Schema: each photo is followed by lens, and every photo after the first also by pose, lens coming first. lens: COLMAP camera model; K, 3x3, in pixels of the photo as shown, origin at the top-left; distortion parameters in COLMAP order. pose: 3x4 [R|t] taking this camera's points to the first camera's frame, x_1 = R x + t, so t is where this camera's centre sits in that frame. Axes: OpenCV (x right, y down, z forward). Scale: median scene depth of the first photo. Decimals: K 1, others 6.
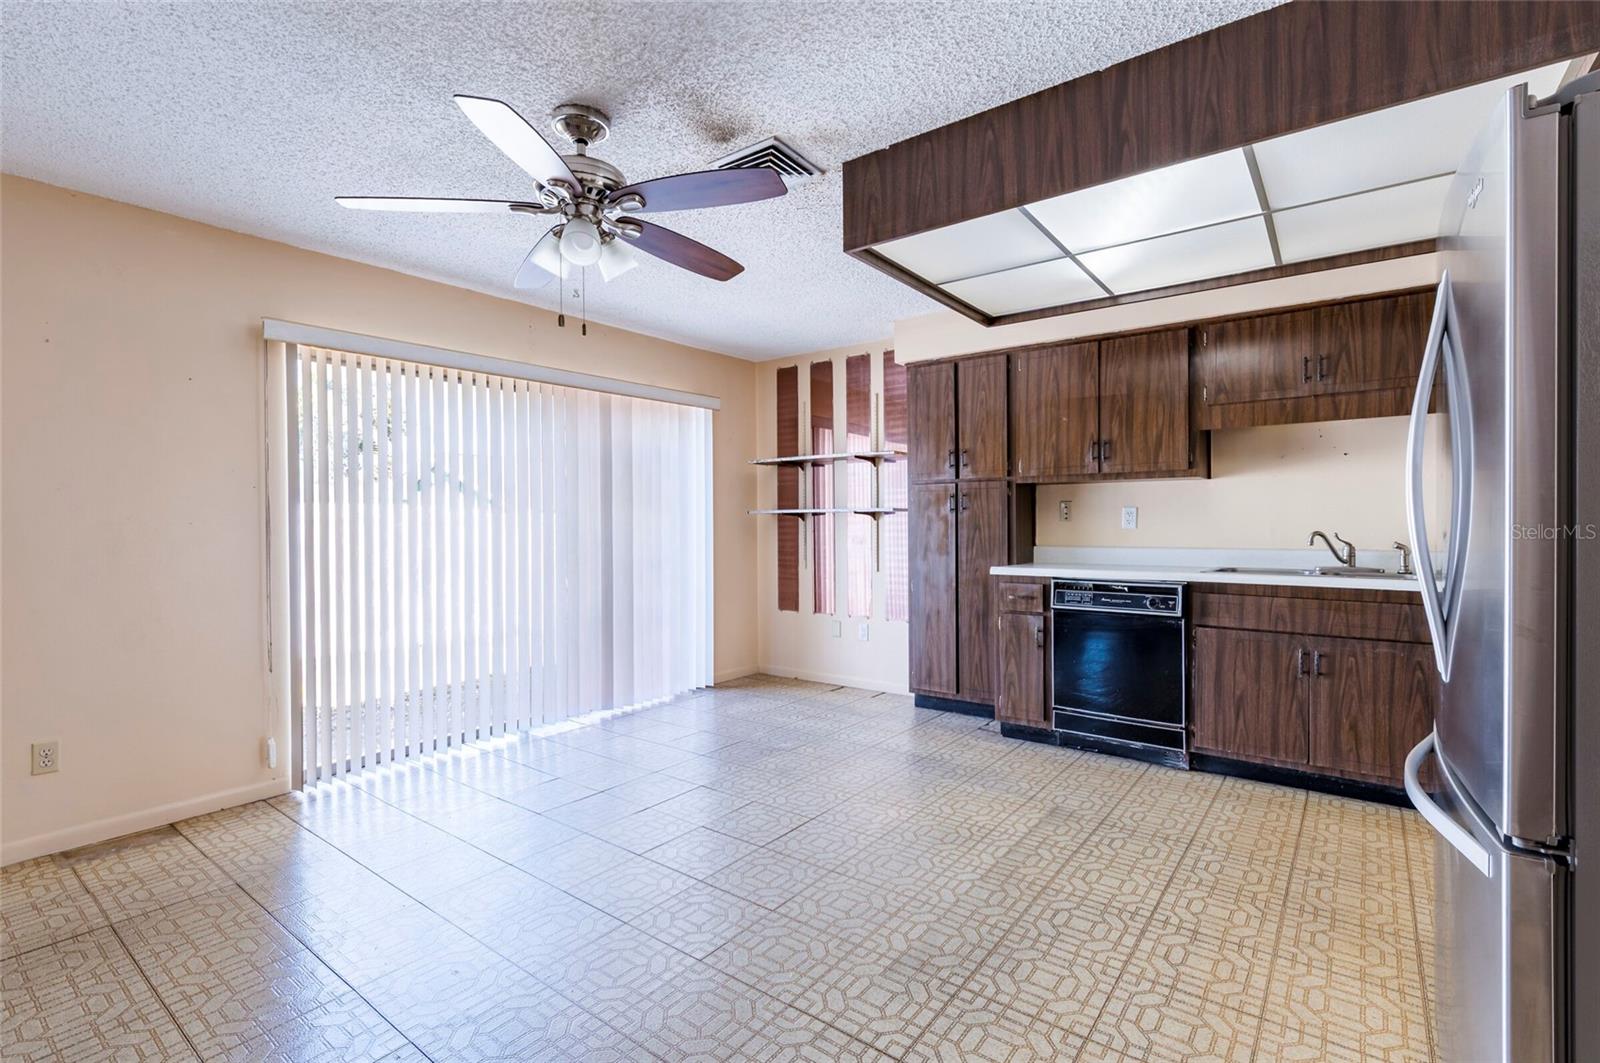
lens RADIAL K [[740.5, 0, 808.7], [0, 740.5, 531.2], [0, 0, 1]] dist [0.011302, -0.003105]
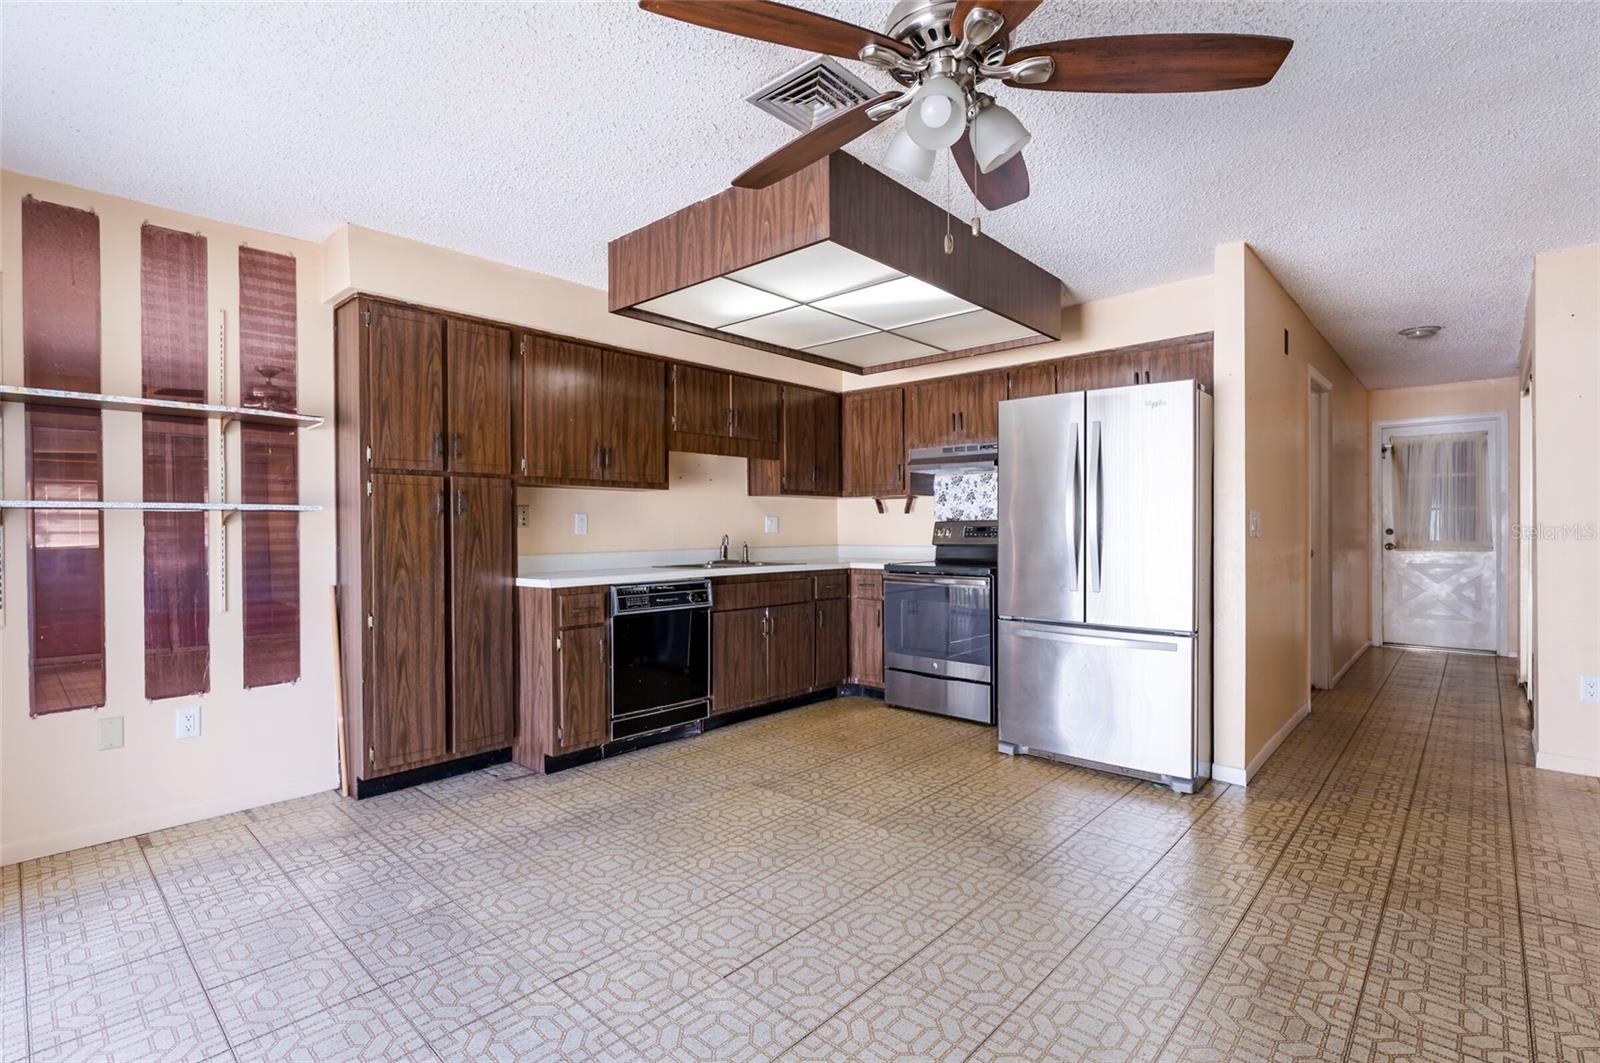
lens RADIAL K [[740.5, 0, 810.1], [0, 740.5, 528.0], [0, 0, 1]] dist [0.011302, -0.003105]
pose [[0.092637, 0.005806, 0.995683, -0.598365], [0.016002, 0.999845, -0.007319, -0.000329], [-0.995571, 0.016611, 0.092530, 0.633415]]
